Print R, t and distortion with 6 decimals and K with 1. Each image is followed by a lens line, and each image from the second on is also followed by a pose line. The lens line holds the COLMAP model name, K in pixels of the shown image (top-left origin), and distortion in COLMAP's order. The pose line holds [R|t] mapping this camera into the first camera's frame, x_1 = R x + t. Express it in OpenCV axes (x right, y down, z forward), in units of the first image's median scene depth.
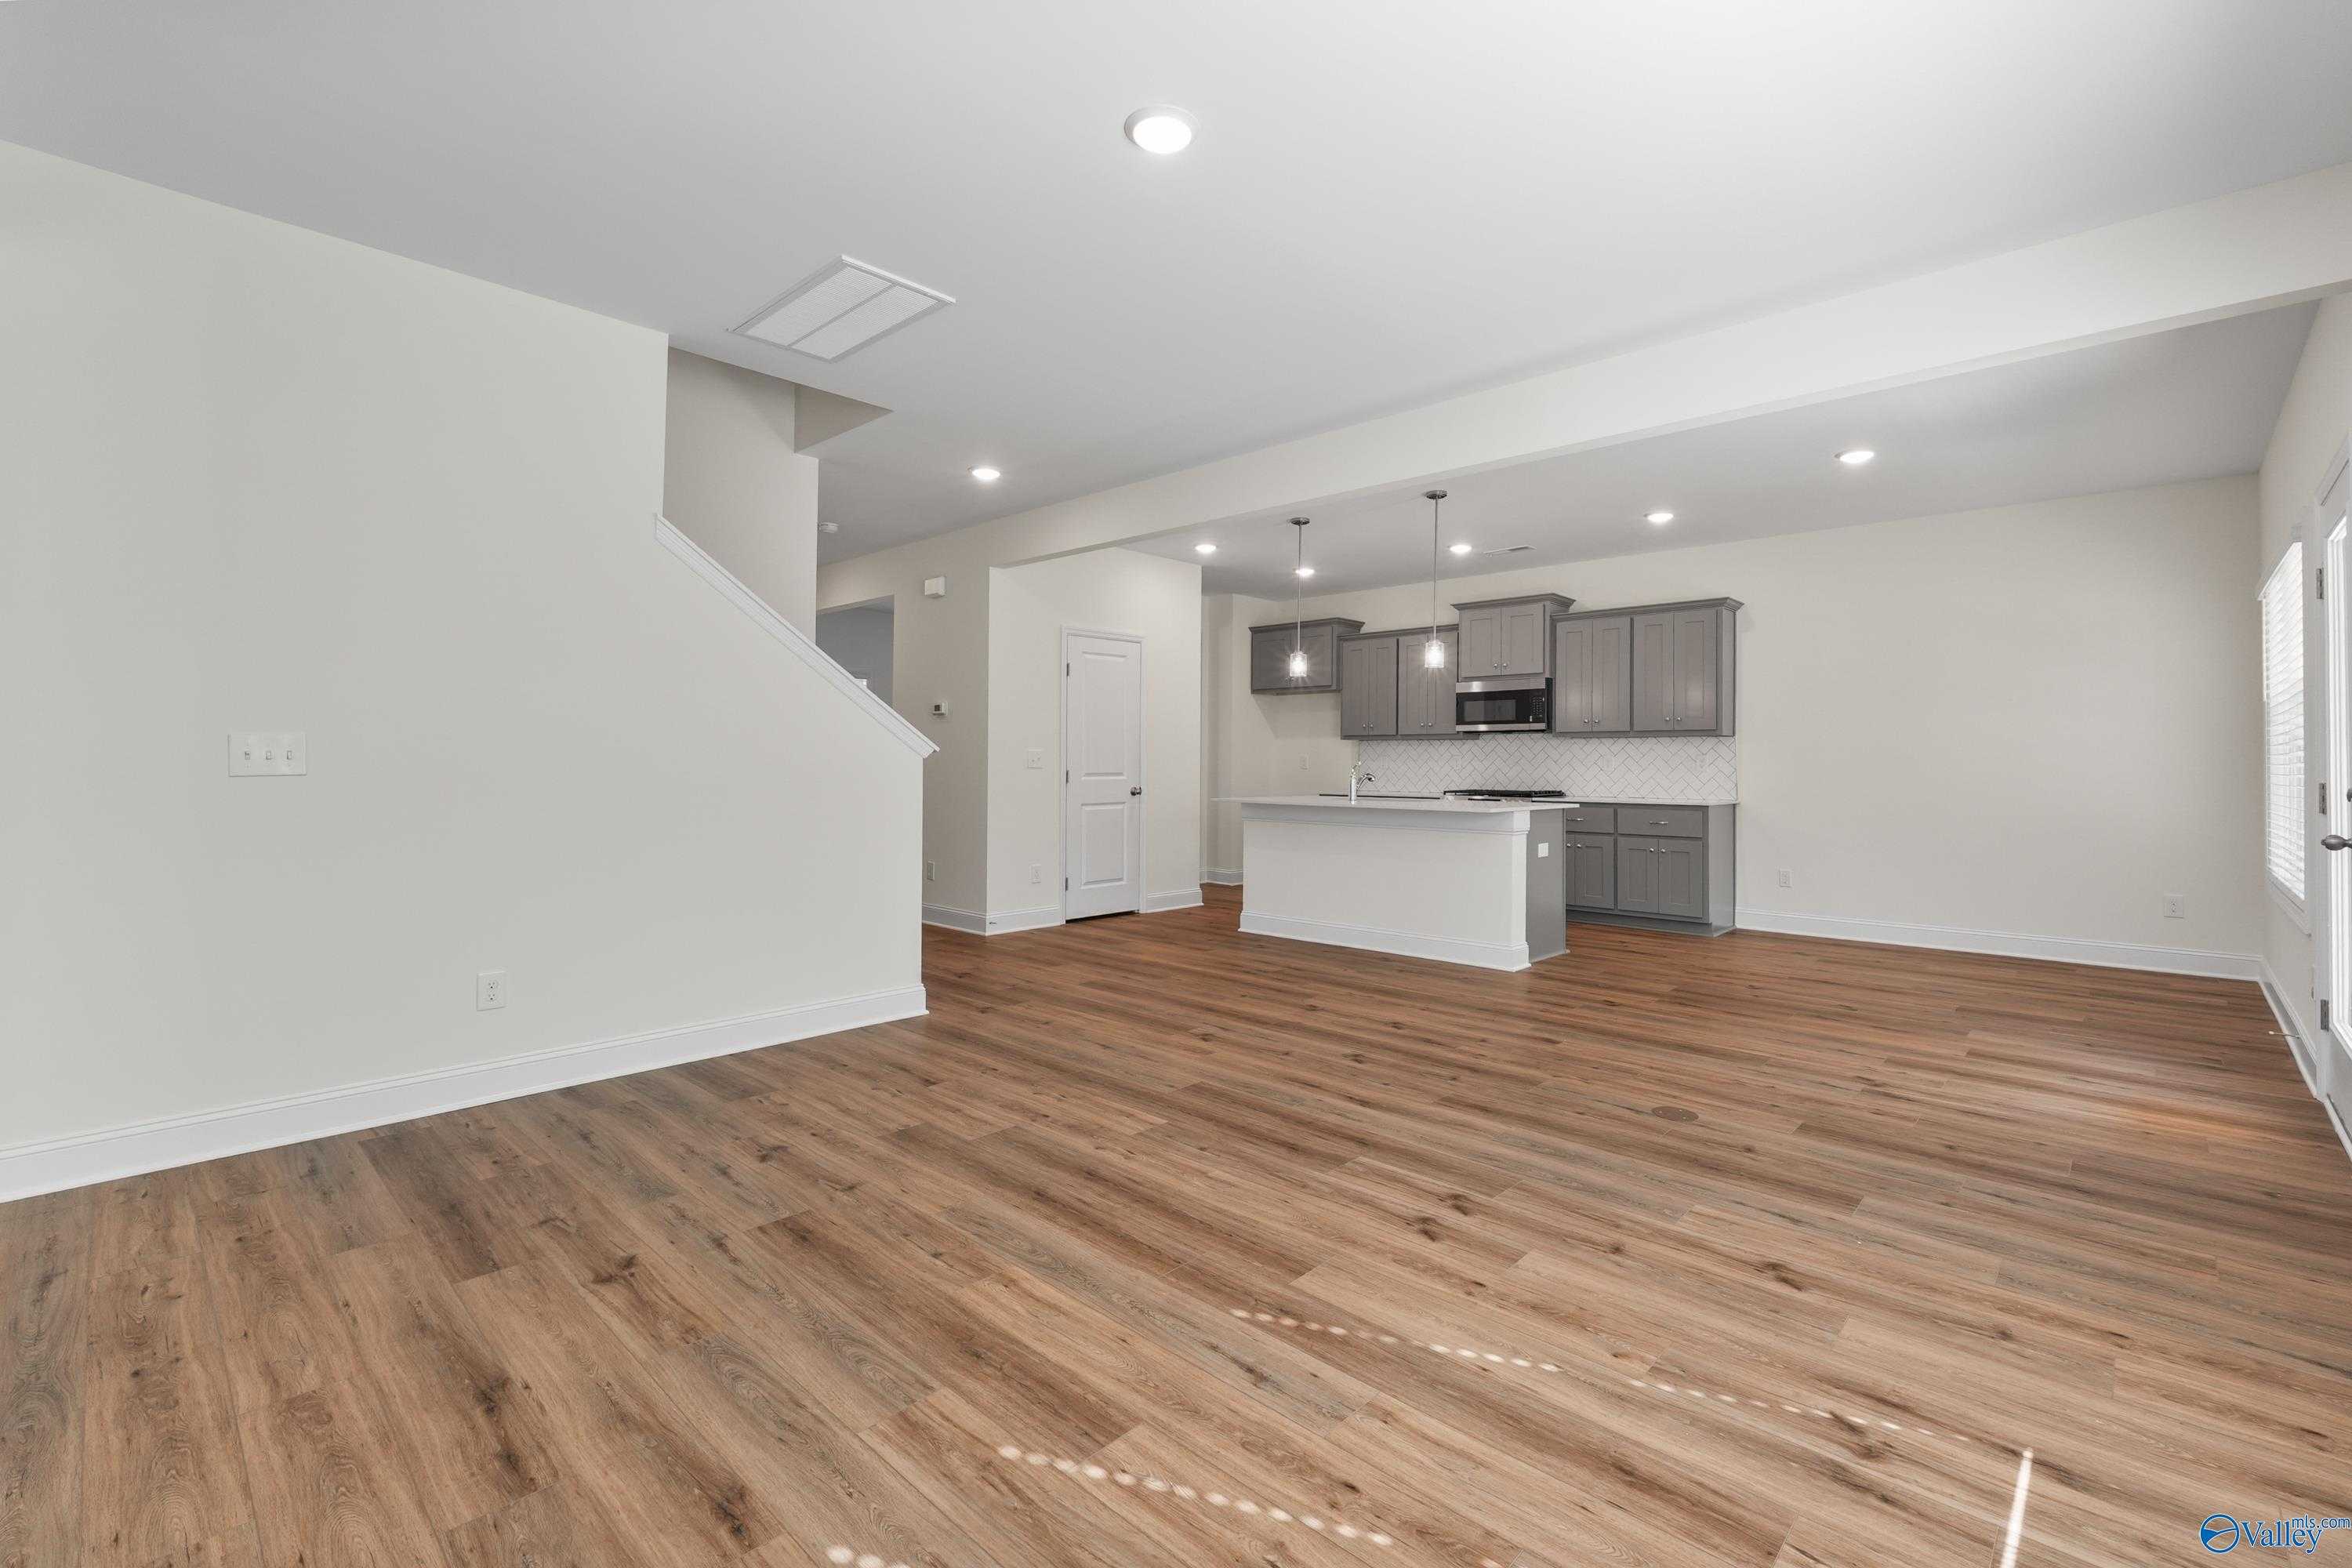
lens RADIAL K [[1024.2, 0, 1198.5], [0, 1024.2, 758.3], [0, 0, 1]] dist [-0.003608, -0.000420]
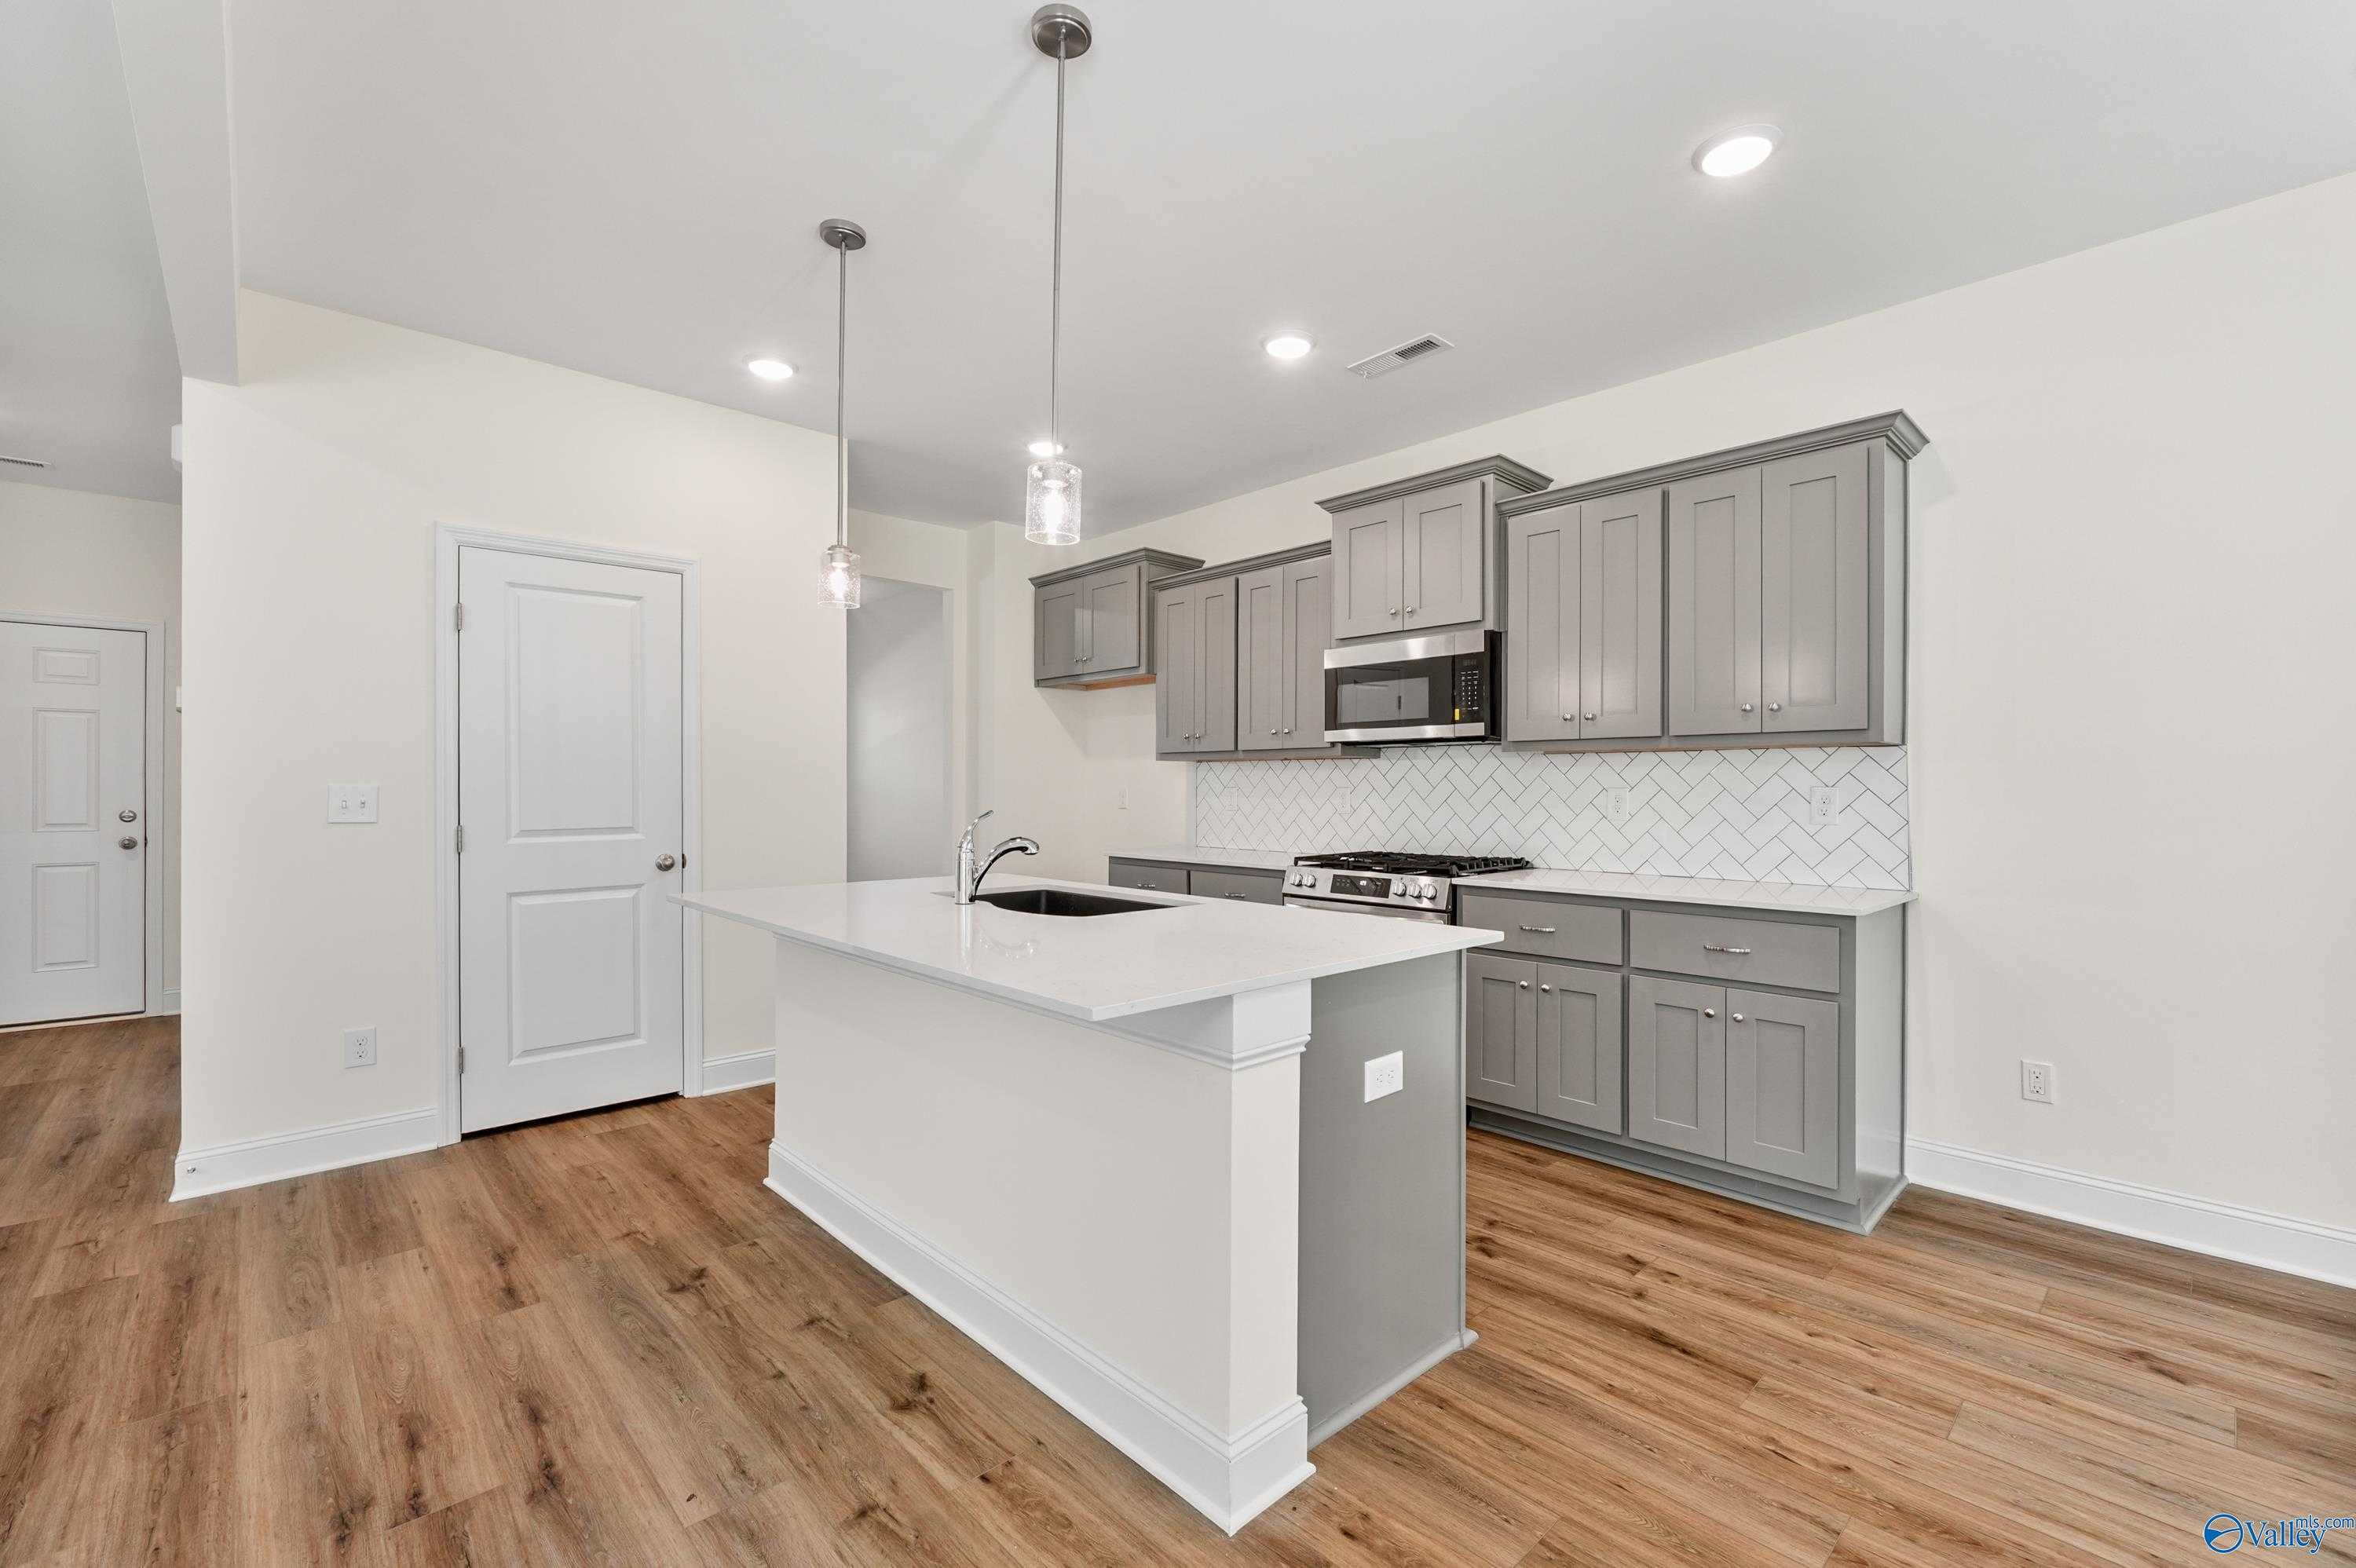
lens RADIAL K [[996.9, 0, 1184.3], [0, 996.9, 782.1], [0, 0, 1]] dist [-0.001660, -0.000557]
pose [[0.997732, -0.005001, -0.067123, 0.293810], [0.005011, 0.999987, -0.000008, -0.008651], [0.067123, -0.000328, 0.997745, 0.665106]]
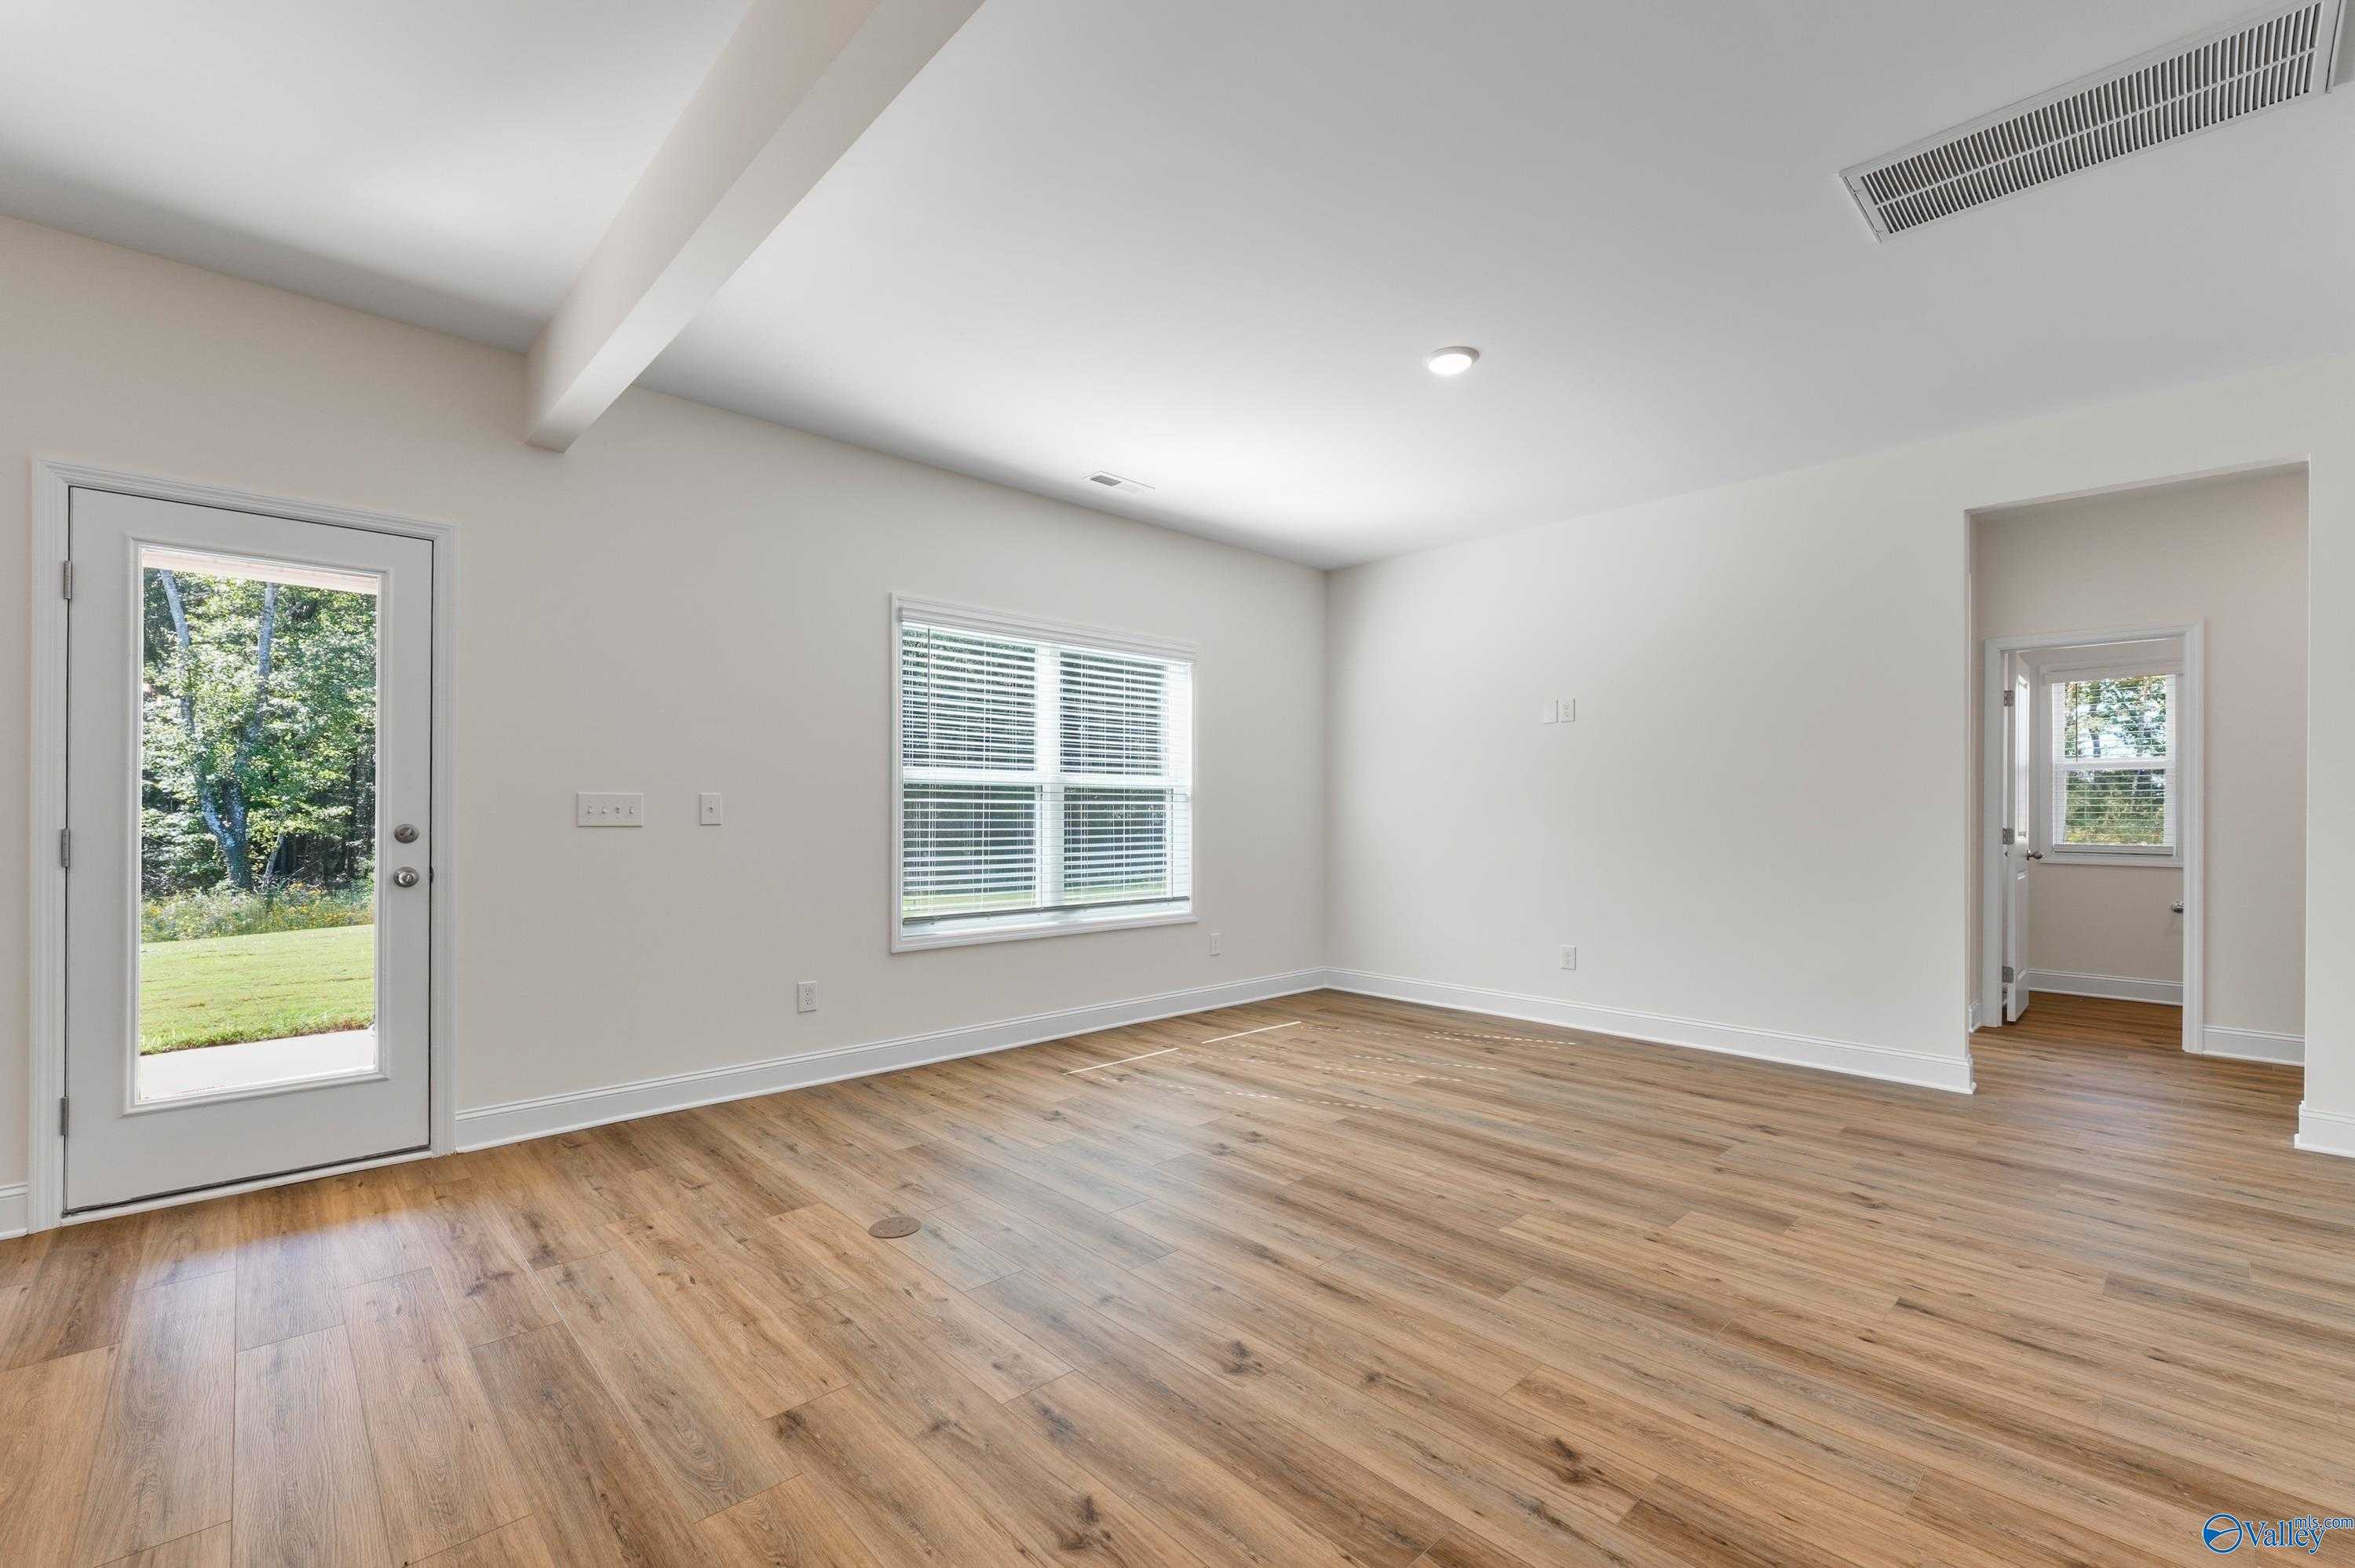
lens RADIAL K [[993.9, 0, 1183.8], [0, 993.9, 810.3], [0, 0, 1]] dist [0.000257, 0.000291]
pose [[-0.998137, -0.009048, 0.060341, 0.101182], [-0.009305, 0.999949, -0.003994, 0.003005], [-0.060302, -0.004548, -0.998170, 1.000395]]
